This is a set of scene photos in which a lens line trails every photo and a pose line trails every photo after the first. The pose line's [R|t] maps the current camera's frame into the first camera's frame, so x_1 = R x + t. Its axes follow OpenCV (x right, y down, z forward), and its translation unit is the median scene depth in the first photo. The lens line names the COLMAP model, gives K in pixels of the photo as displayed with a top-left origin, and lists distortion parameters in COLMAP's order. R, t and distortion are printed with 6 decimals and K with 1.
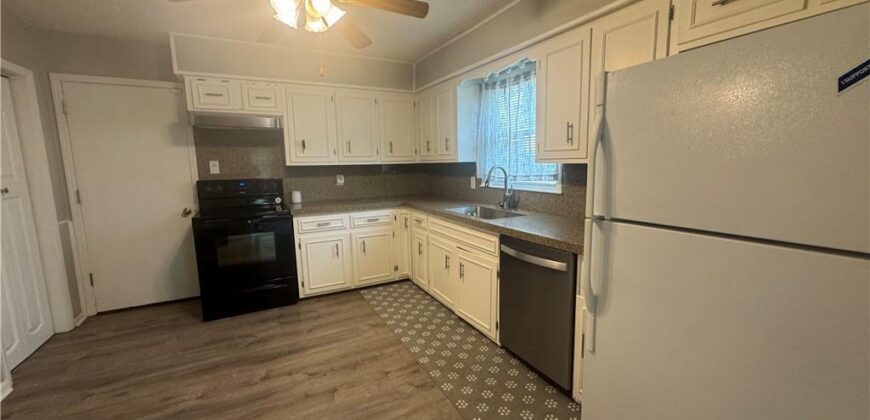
lens RADIAL K [[347.5, 0, 435.1], [0, 347.5, 208.8], [0, 0, 1]] dist [-0.001257, 0.000033]
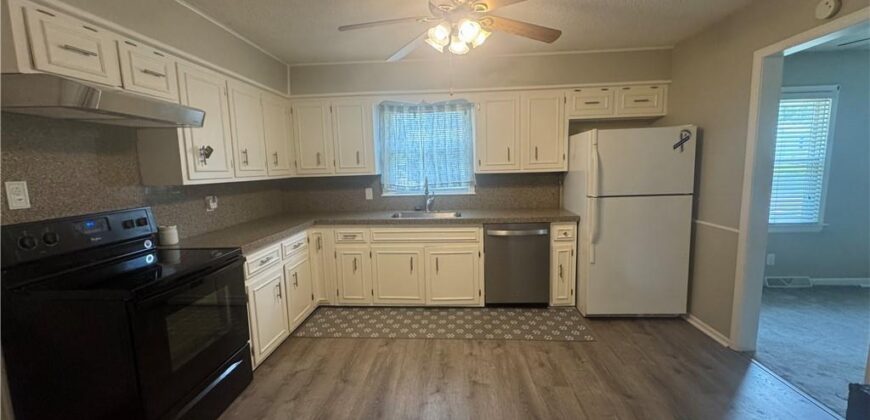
lens RADIAL K [[347.5, 0, 435.1], [0, 347.5, 208.8], [0, 0, 1]] dist [-0.001257, 0.000033]
pose [[0.521913, -0.100525, 0.847055, -0.833919], [0.132090, 0.990578, 0.036171, -0.049661], [-0.842709, 0.093010, 0.530274, 0.321446]]
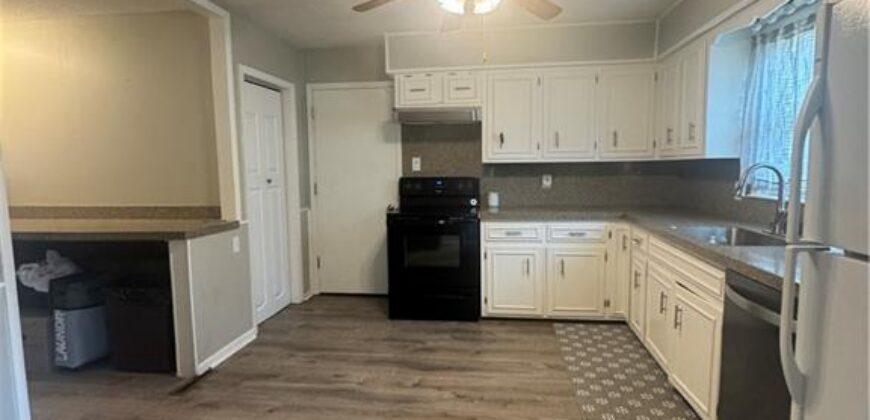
lens RADIAL K [[461.9, 0, 435.0], [0, 461.9, 210.0], [0, 0, 1]] dist [-0.001305, 0.000110]
pose [[0.812123, 0.063070, -0.580068, 0.182199], [-0.079476, 0.996833, -0.002886, 0.008152], [0.578049, 0.048446, 0.814563, -0.014138]]
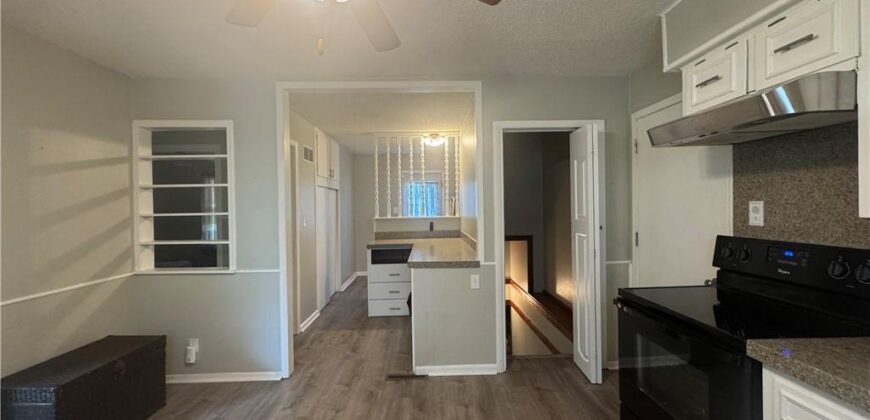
lens RADIAL K [[347.5, 0, 435.1], [0, 347.5, 208.8], [0, 0, 1]] dist [-0.001257, 0.000033]
pose [[-0.444027, 0.028913, -0.895547, 0.046057], [-0.100094, 0.991623, 0.081643, -0.135704], [0.890405, 0.125891, -0.437413, 0.901252]]
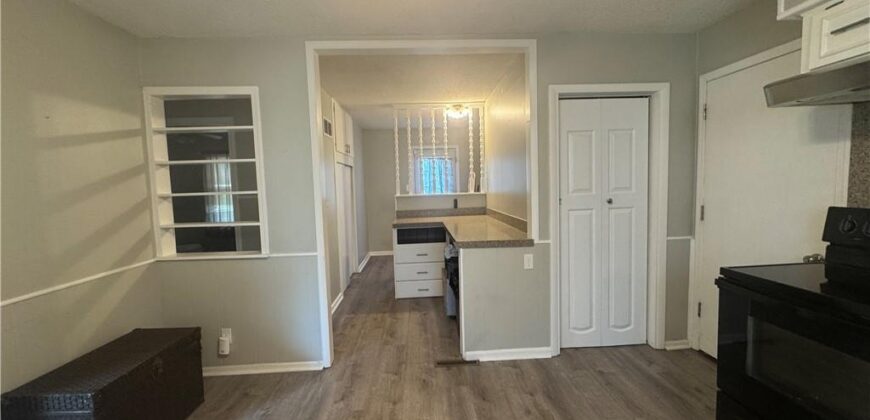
lens RADIAL K [[347.5, 0, 435.1], [0, 347.5, 208.8], [0, 0, 1]] dist [-0.001257, 0.000033]
pose [[-0.422769, 0.091734, -0.901583, 0.037426], [-0.087617, 0.986065, 0.141415, -0.108145], [0.901992, 0.138780, -0.408840, 0.739140]]
